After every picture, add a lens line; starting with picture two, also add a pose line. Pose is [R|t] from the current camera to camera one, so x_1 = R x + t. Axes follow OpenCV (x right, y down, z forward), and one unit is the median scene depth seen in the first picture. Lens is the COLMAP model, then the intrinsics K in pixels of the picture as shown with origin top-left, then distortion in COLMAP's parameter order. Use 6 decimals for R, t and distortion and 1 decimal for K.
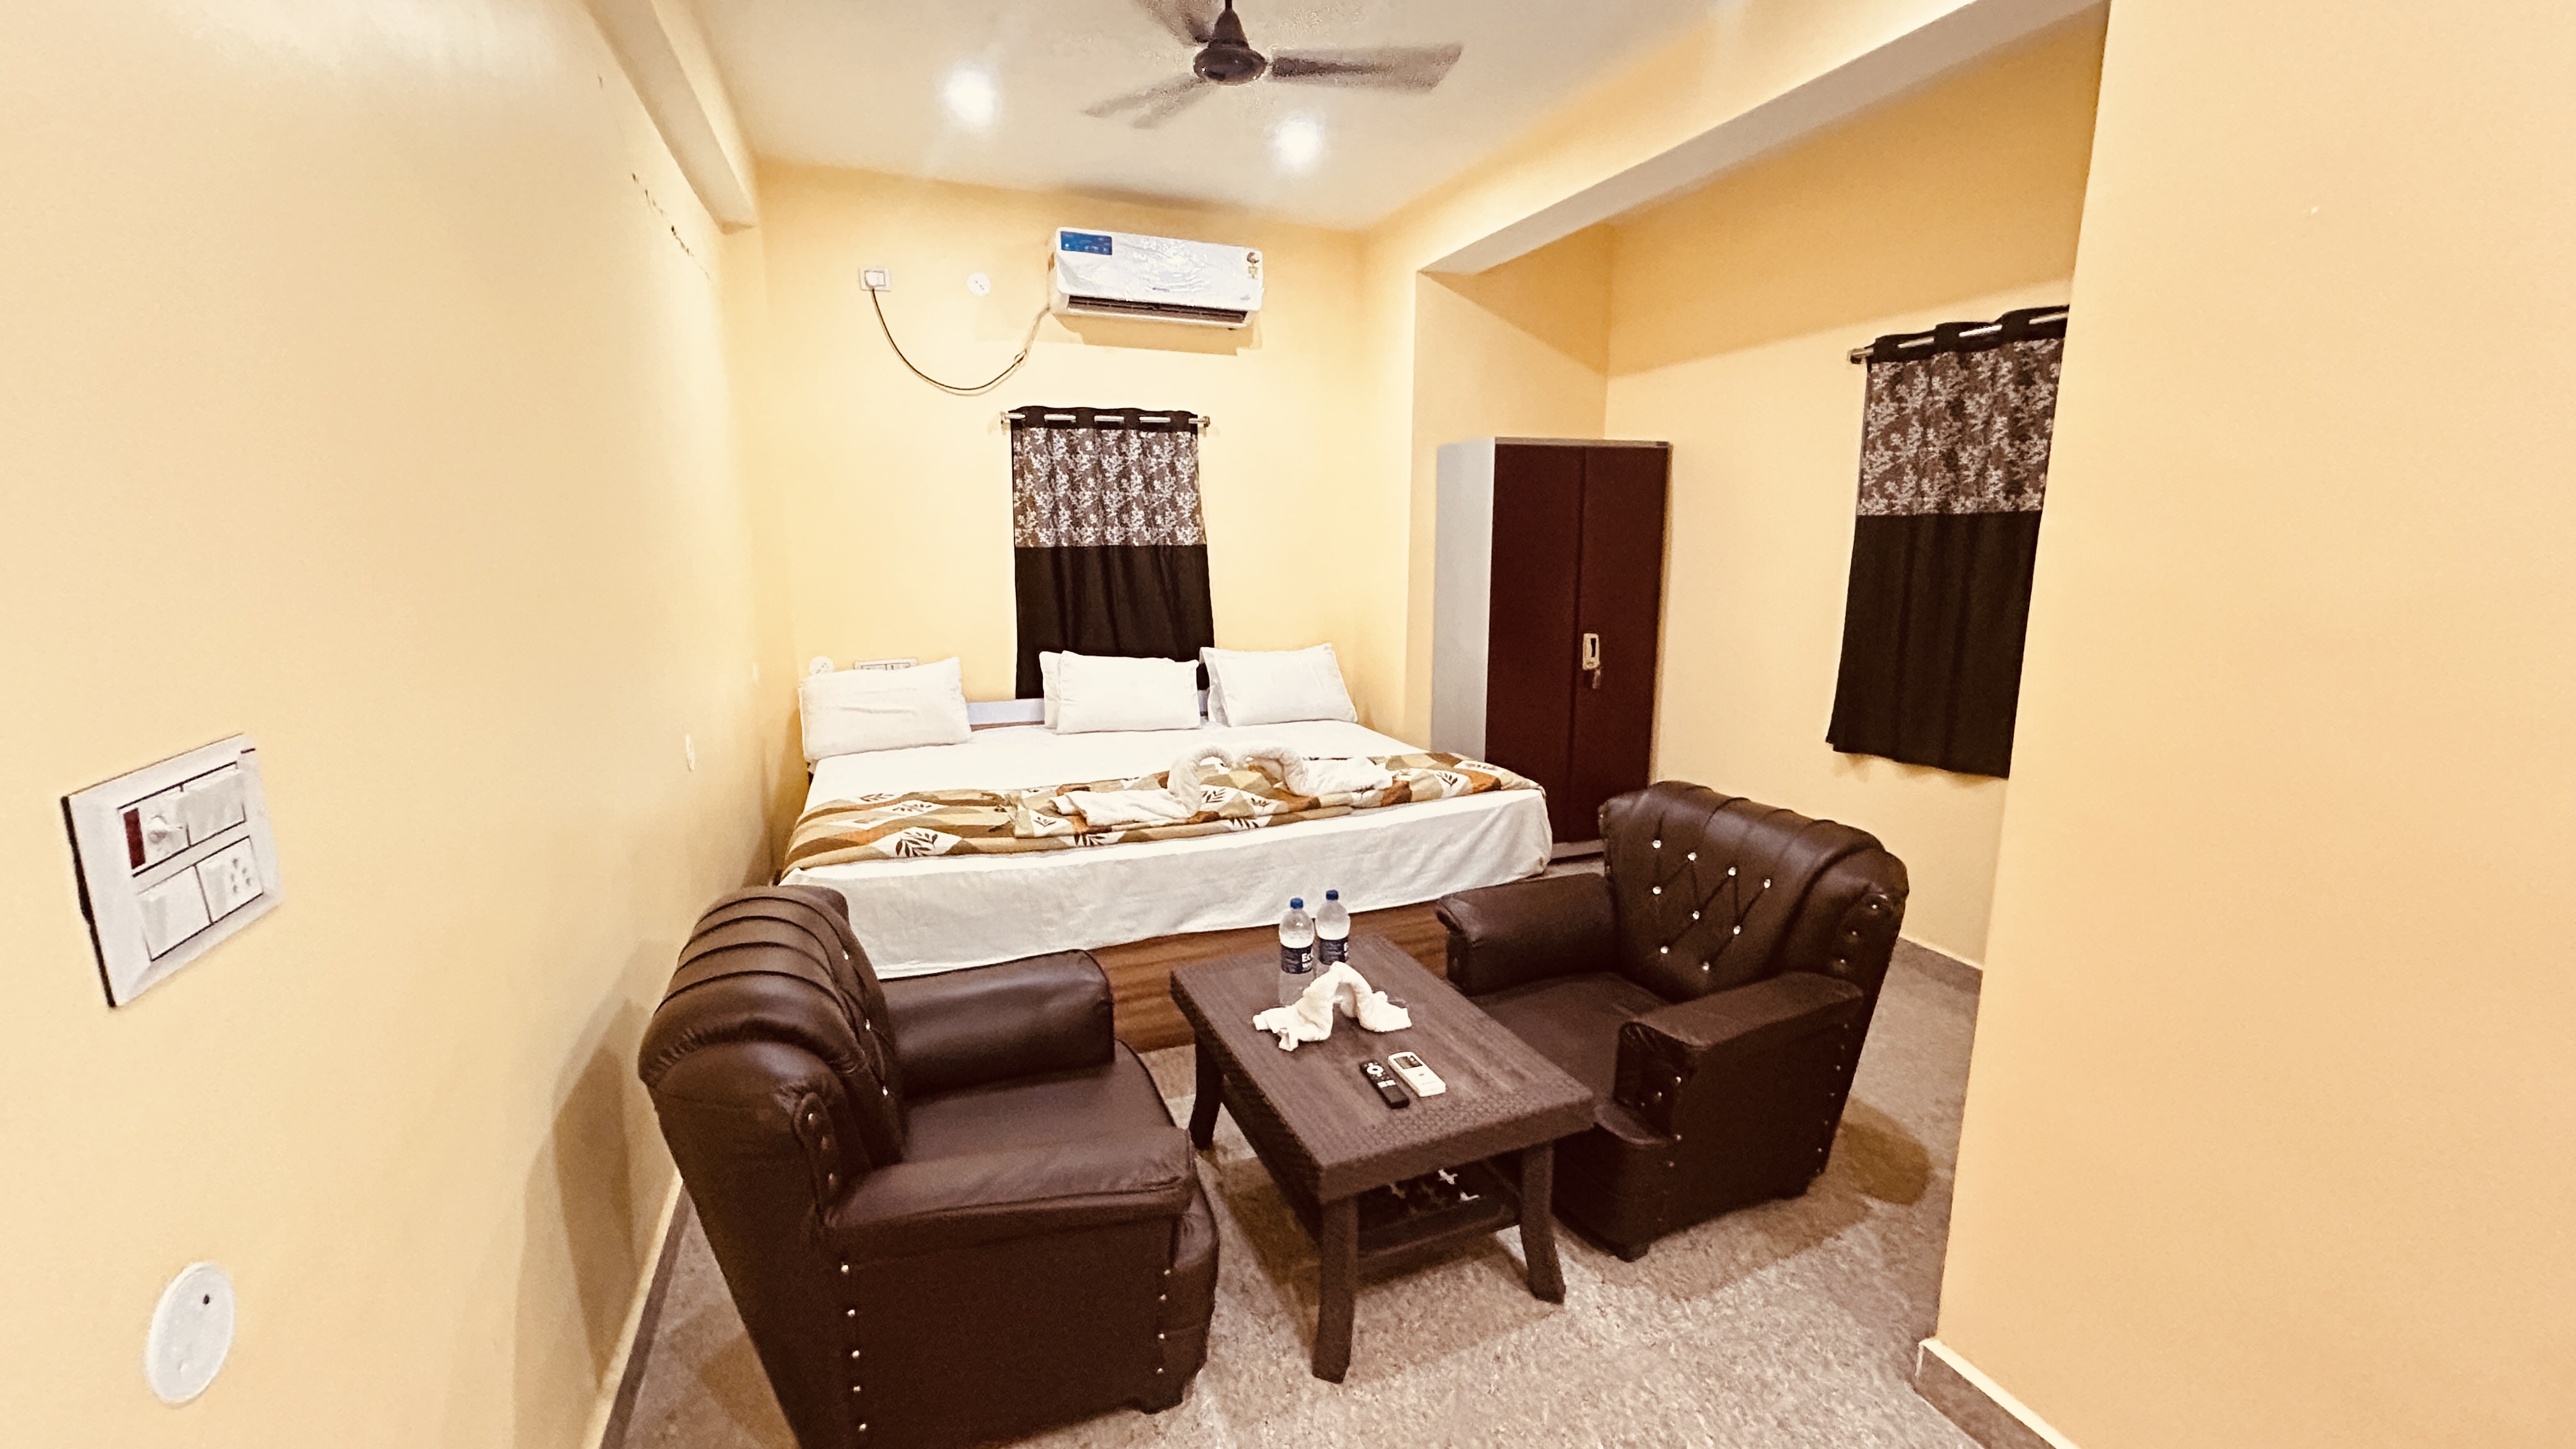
lens RADIAL K [[1039.4, 0, 1288.0], [0, 1039.4, 724.5], [0, 0, 1]] dist [0.000817, 0.000512]
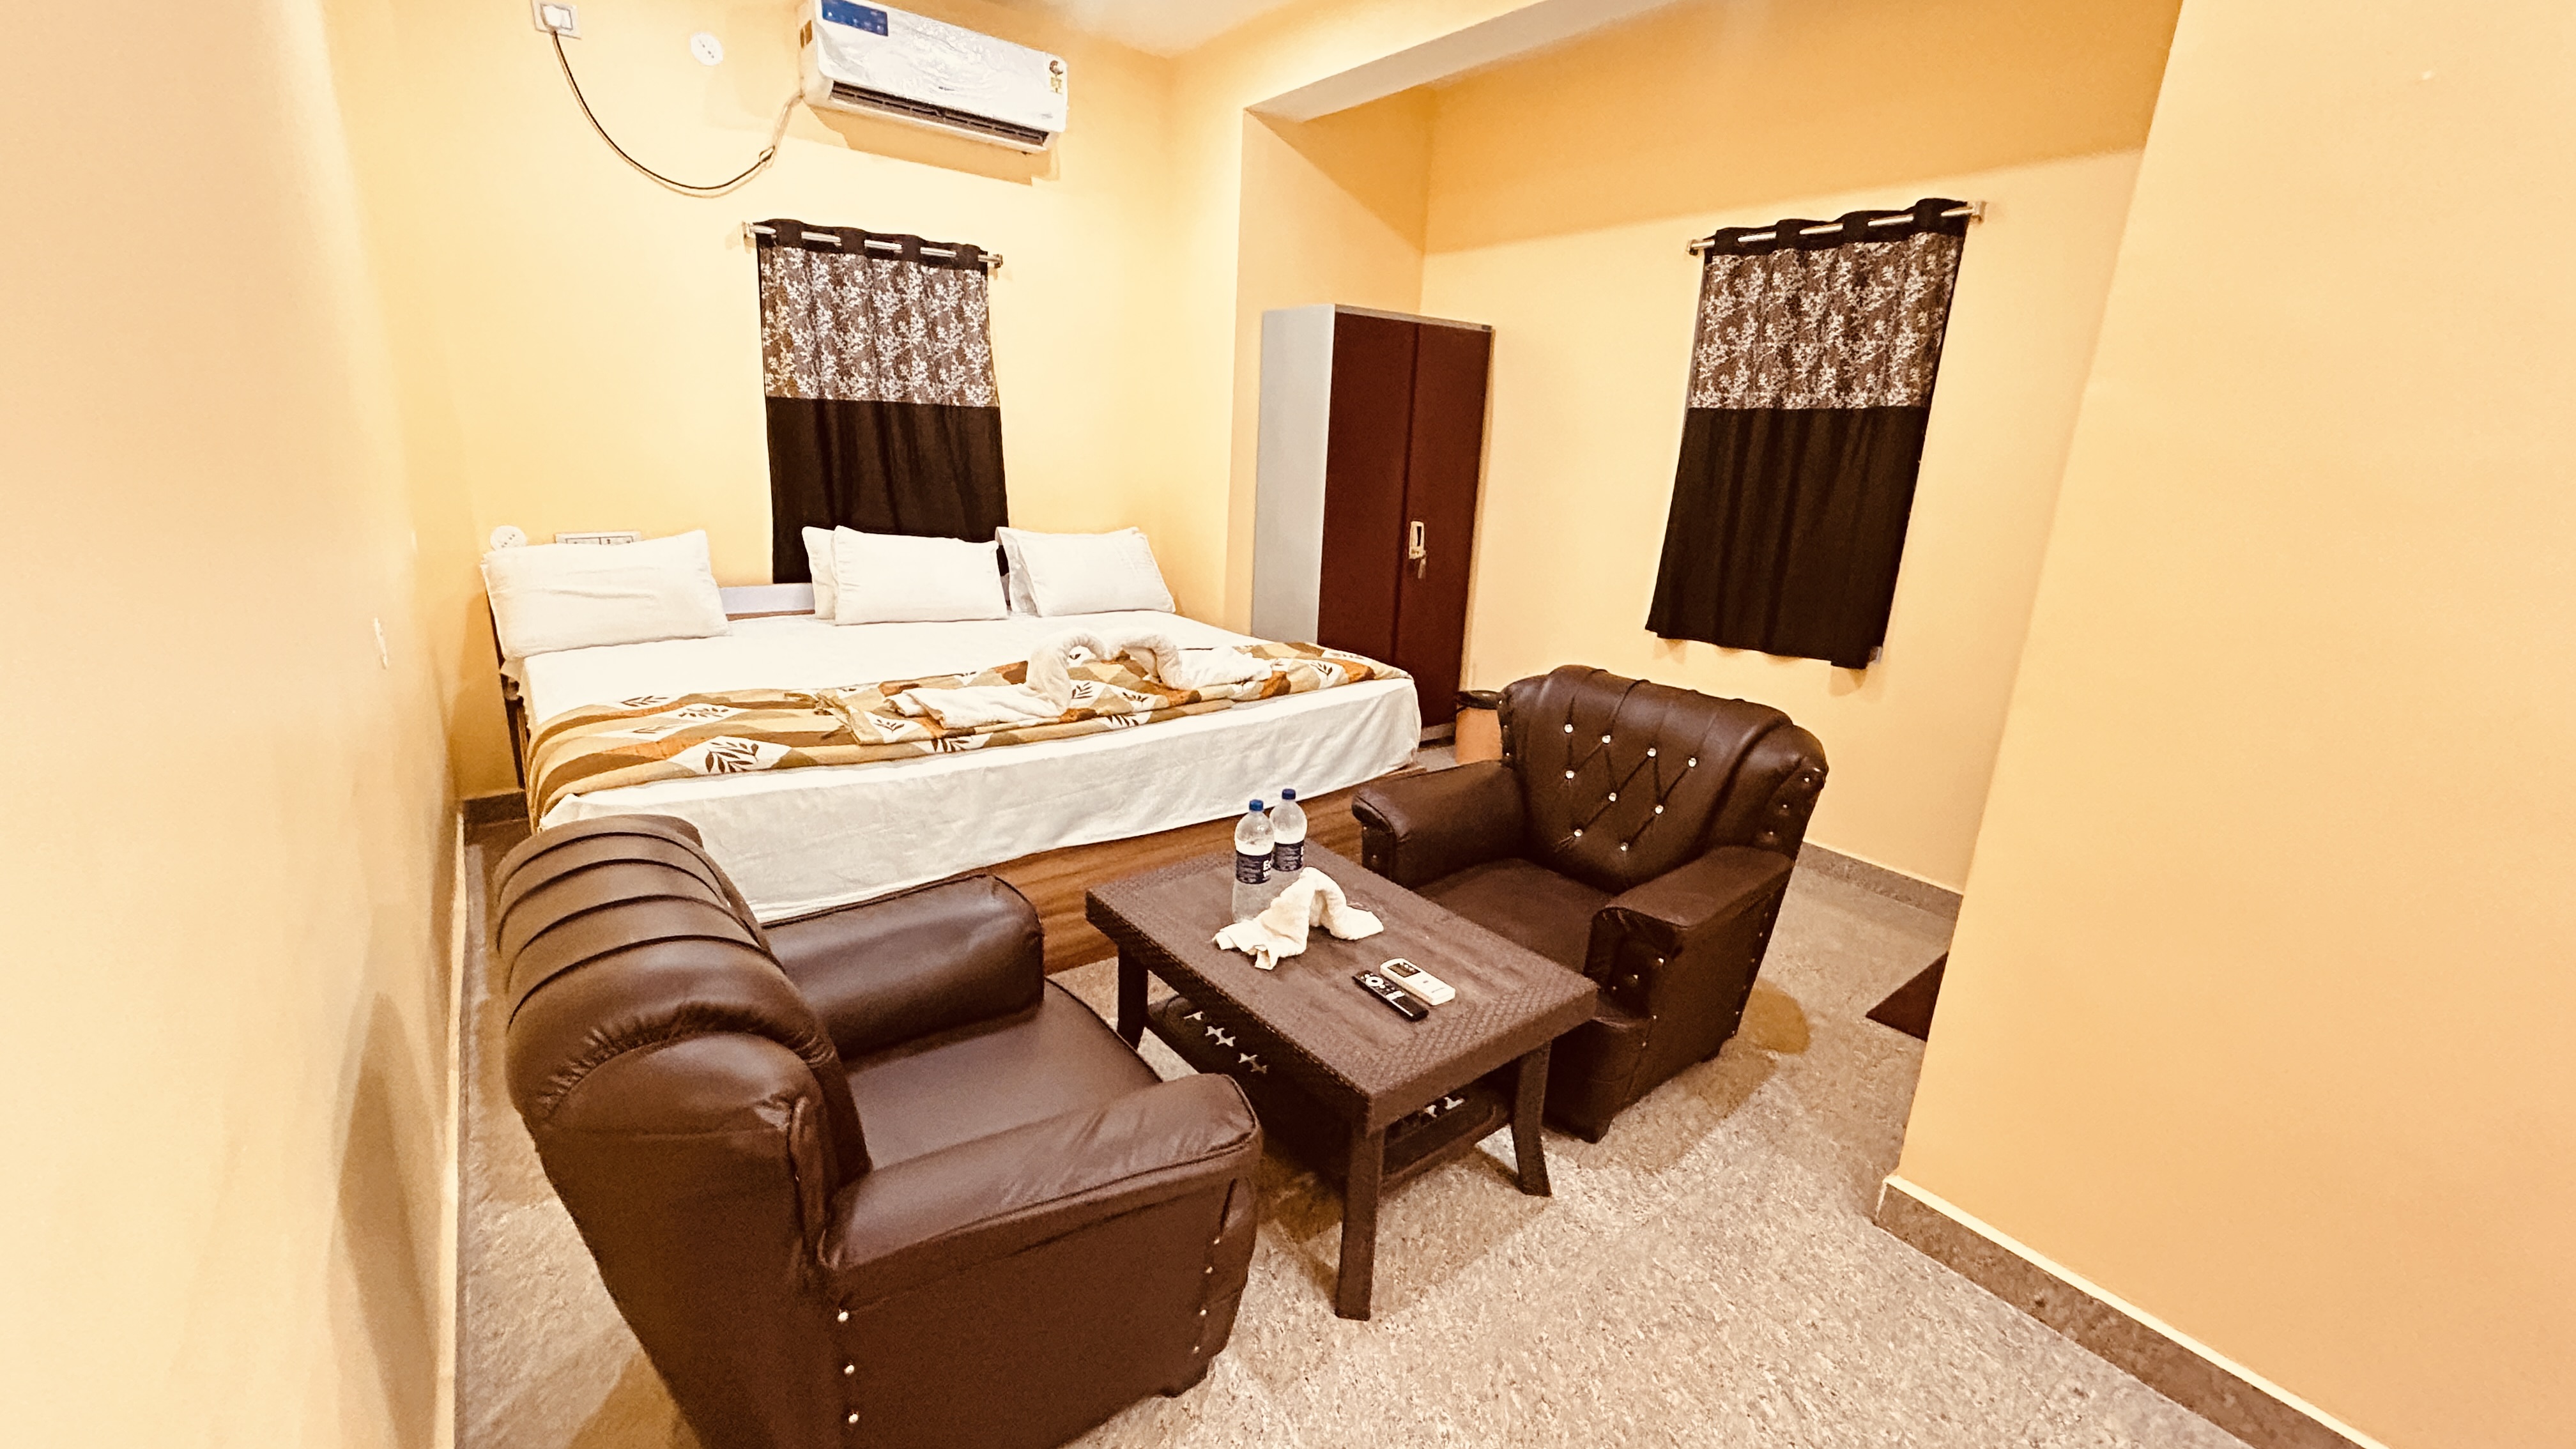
lens RADIAL K [[1039.4, 0, 1288.0], [0, 1039.4, 724.5], [0, 0, 1]] dist [0.000817, 0.000512]
pose [[0.959817, -0.029009, 0.279124, -0.148564], [0.002581, 0.995513, 0.094589, 0.014432], [-0.280615, -0.090068, 0.955585, 0.110568]]
